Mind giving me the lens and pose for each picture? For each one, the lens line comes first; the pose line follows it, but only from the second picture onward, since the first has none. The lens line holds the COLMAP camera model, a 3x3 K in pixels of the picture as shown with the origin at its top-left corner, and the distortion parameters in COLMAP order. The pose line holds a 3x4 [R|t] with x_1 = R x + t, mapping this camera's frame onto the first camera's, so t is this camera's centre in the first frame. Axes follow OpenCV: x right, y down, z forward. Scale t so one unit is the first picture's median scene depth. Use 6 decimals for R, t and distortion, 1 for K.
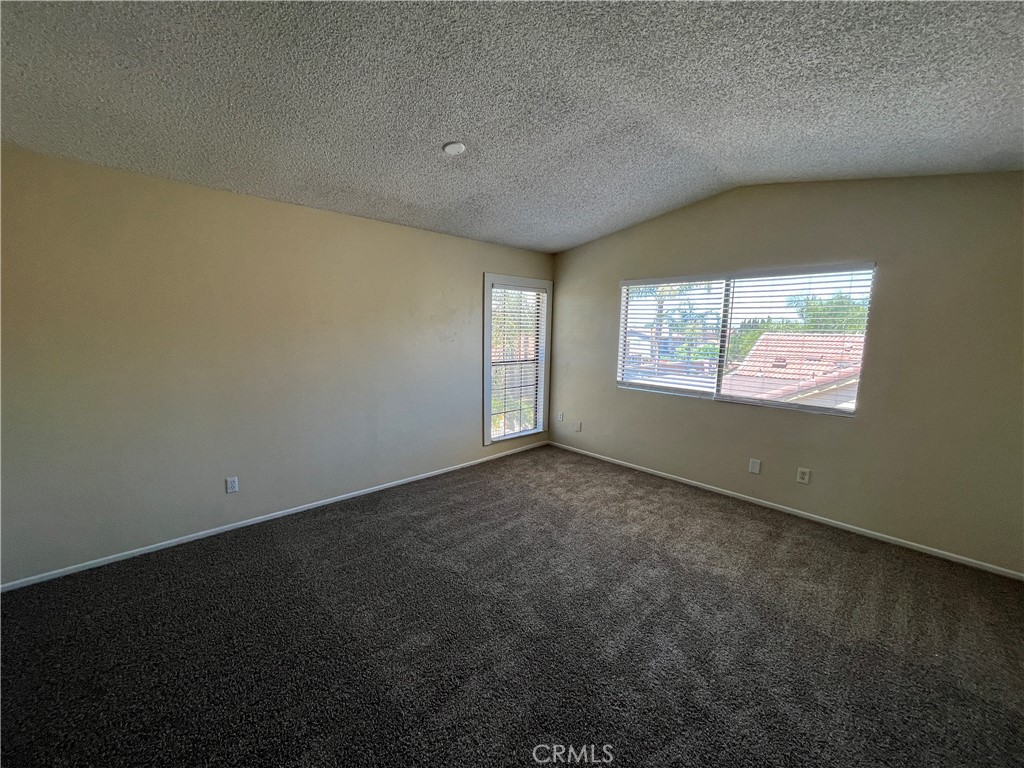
lens RADIAL K [[413.2, 0, 507.2], [0, 413.2, 383.4], [0, 0, 1]] dist [-0.002776, -0.000286]
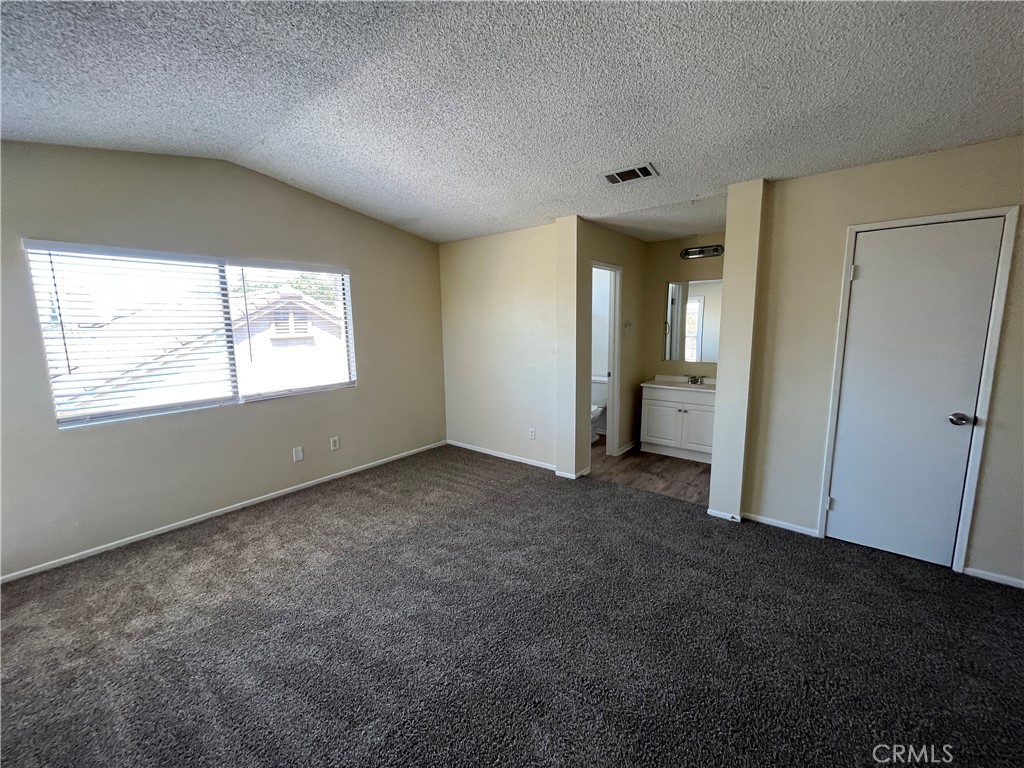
lens RADIAL K [[413.2, 0, 507.2], [0, 413.2, 383.4], [0, 0, 1]] dist [-0.002776, -0.000286]
pose [[-0.127767, -0.162559, 0.978392, -0.448036], [0.152296, 0.971562, 0.181312, -0.078404], [-0.980042, 0.172171, -0.099376, 0.563217]]
